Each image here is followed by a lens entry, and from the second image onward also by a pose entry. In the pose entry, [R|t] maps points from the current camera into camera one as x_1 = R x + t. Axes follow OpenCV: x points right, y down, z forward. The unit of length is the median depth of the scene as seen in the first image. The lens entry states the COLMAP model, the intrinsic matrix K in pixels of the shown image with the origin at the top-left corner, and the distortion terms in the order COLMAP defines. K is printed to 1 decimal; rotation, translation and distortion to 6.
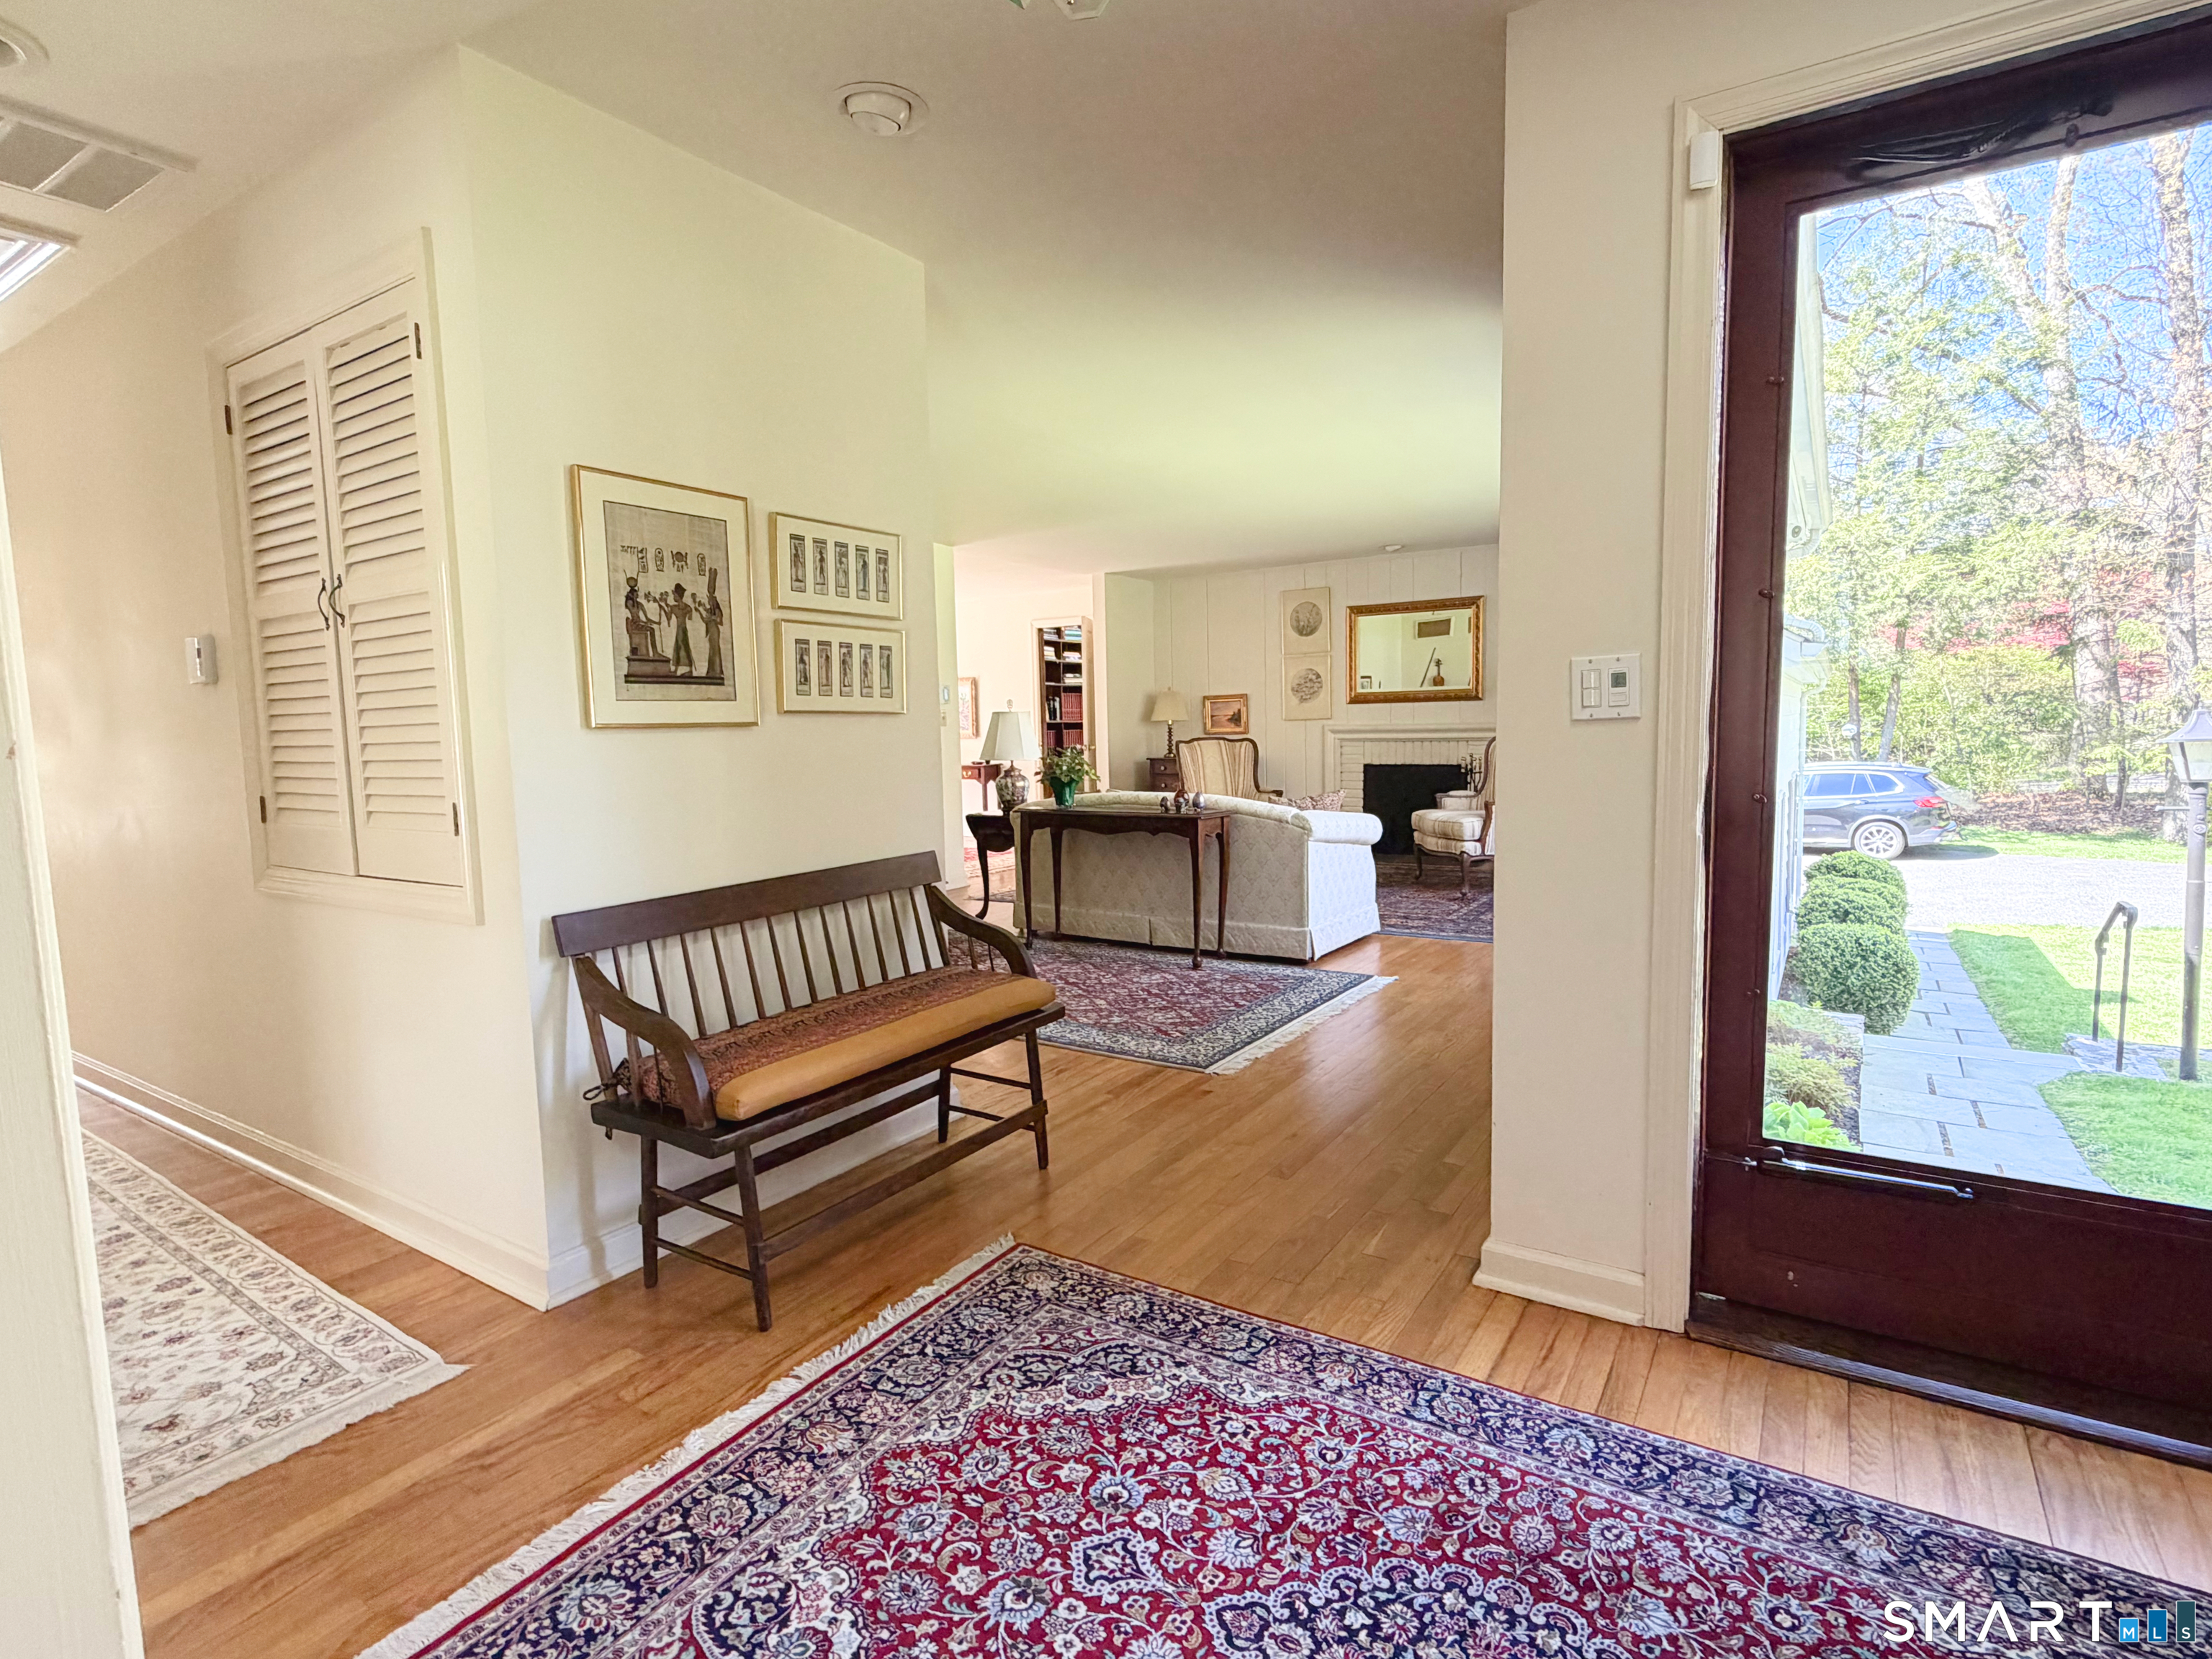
lens RADIAL K [[1127.2, 0, 1099.8], [0, 1127.2, 833.7], [0, 0, 1]] dist [-0.002216, -0.000994]
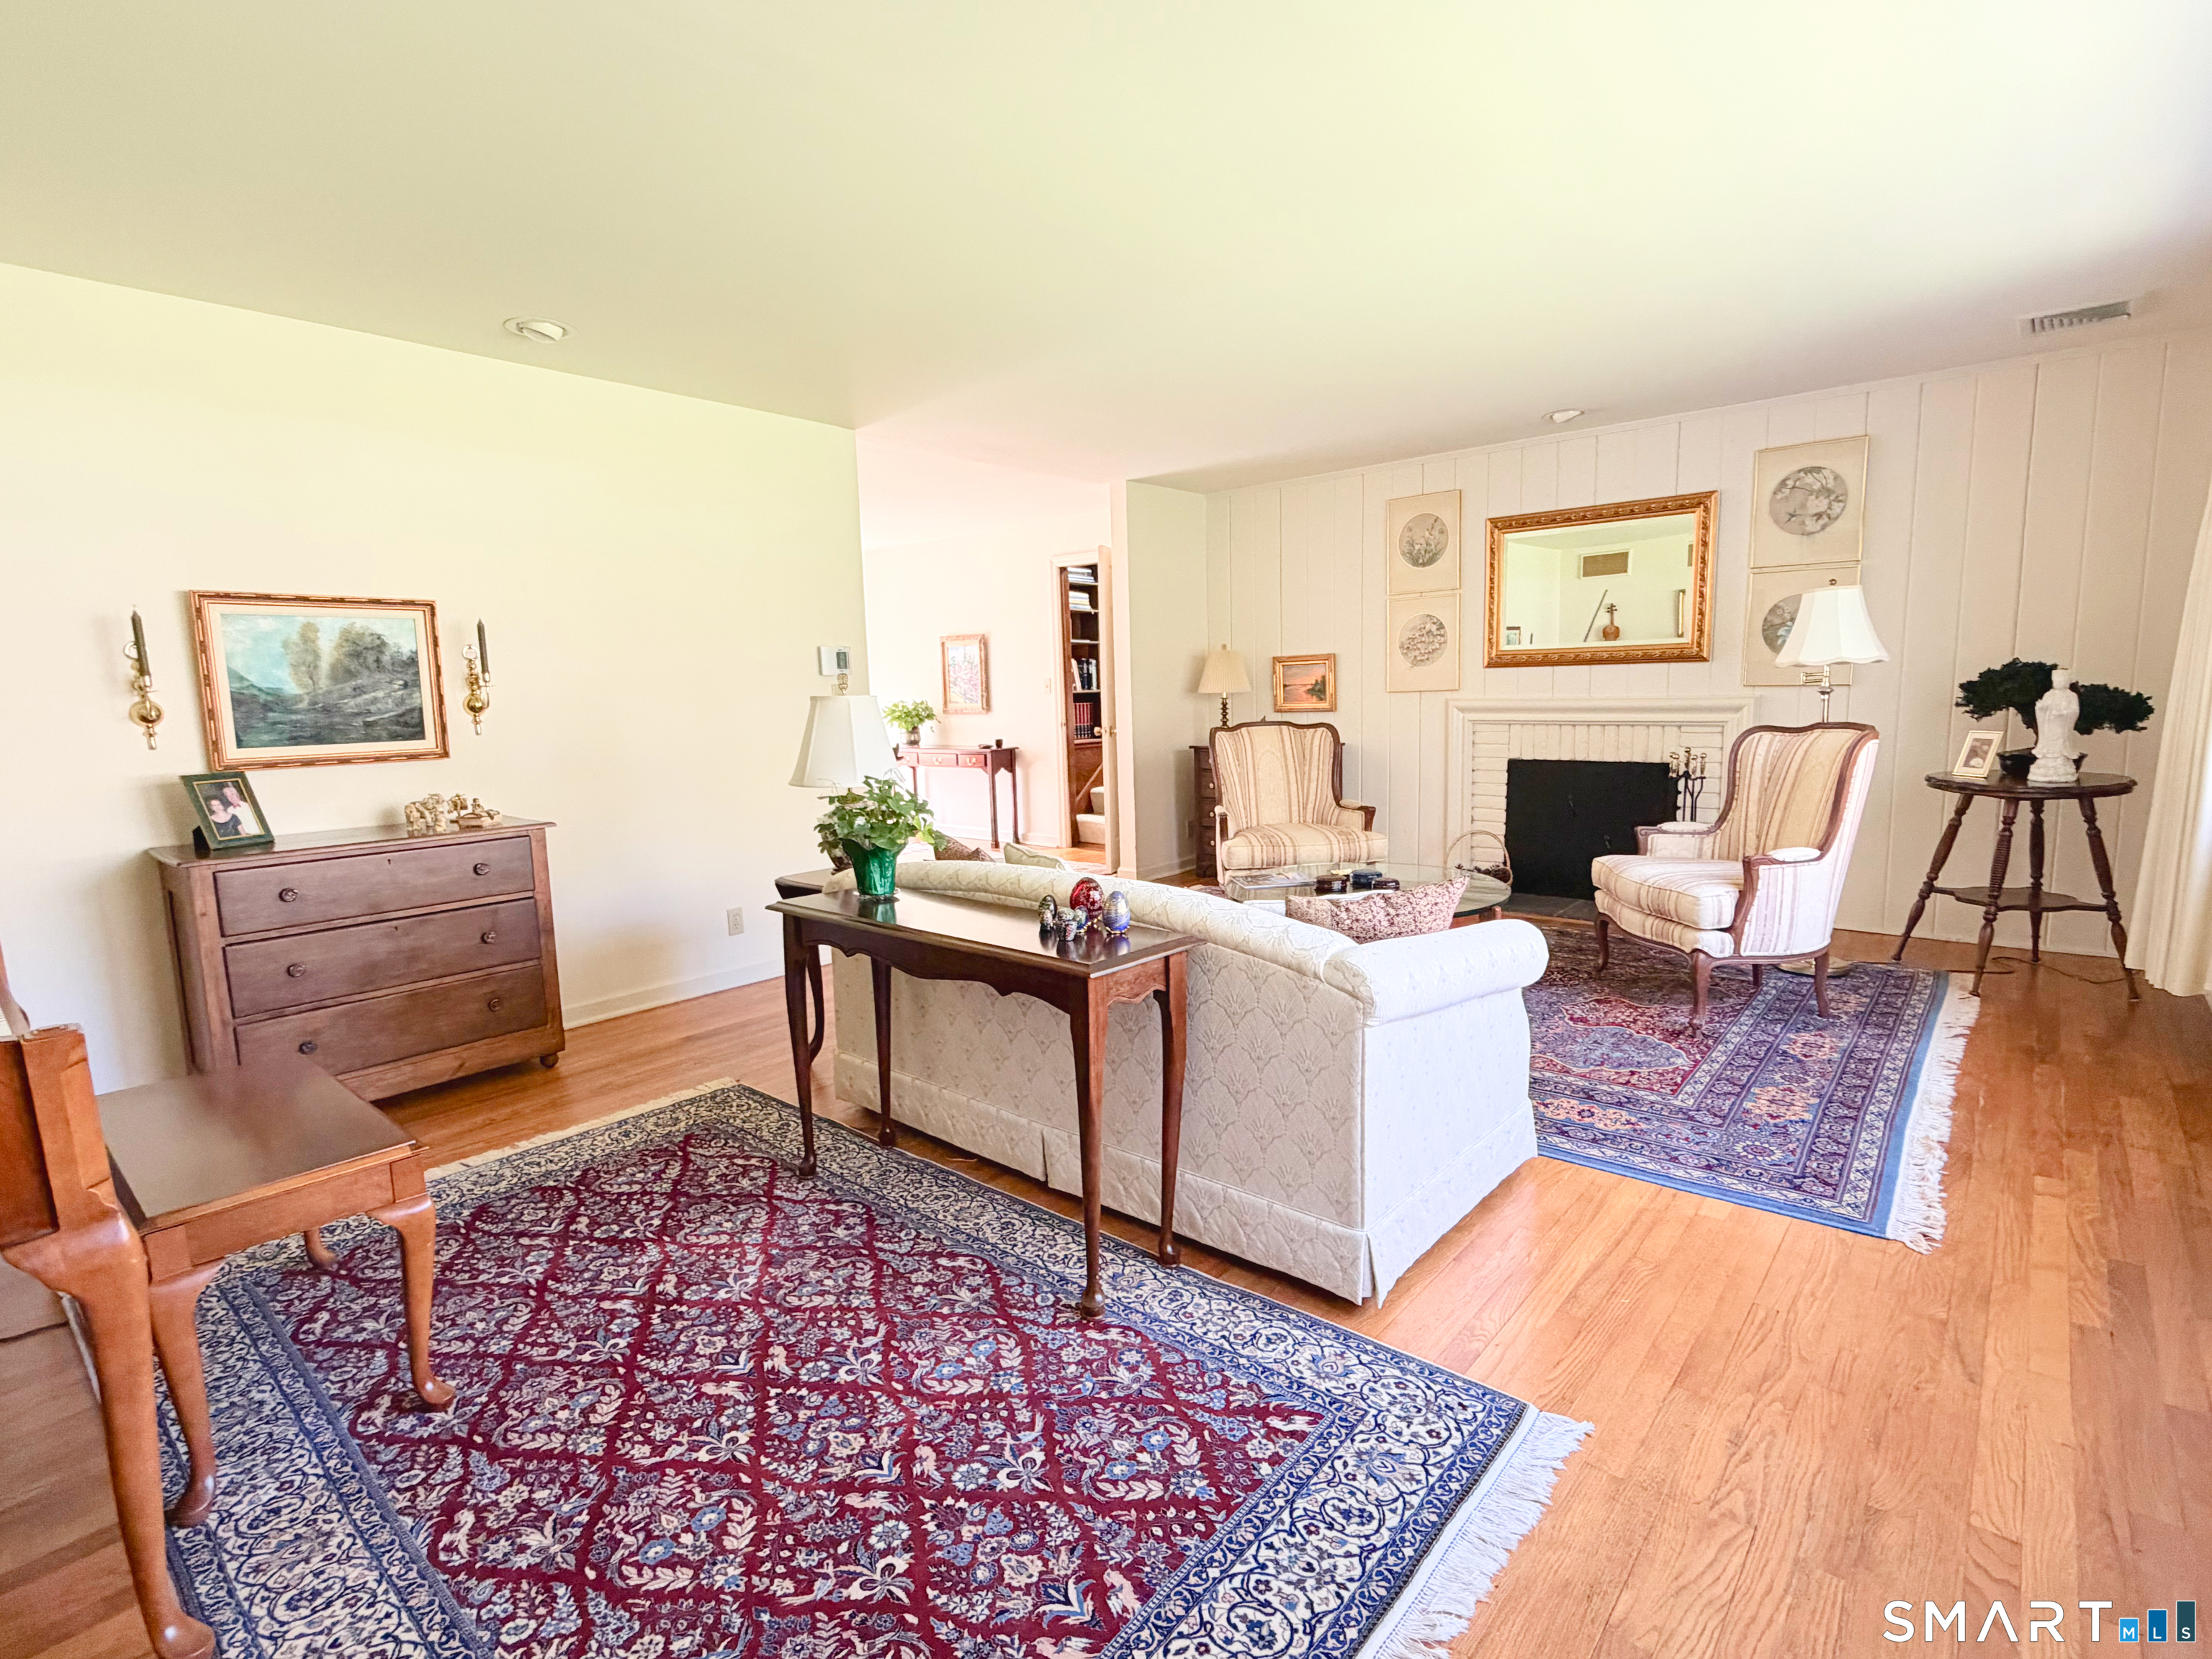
lens RADIAL K [[1072.9, 0, 1114.6], [0, 1072.9, 828.6], [0, 0, 1]] dist [-0.001580, 0.000147]
pose [[0.992891, 0.011203, -0.118501, 0.080357], [-0.006345, 0.999127, 0.041291, -0.046116], [0.118860, -0.040245, 0.992095, 0.348263]]
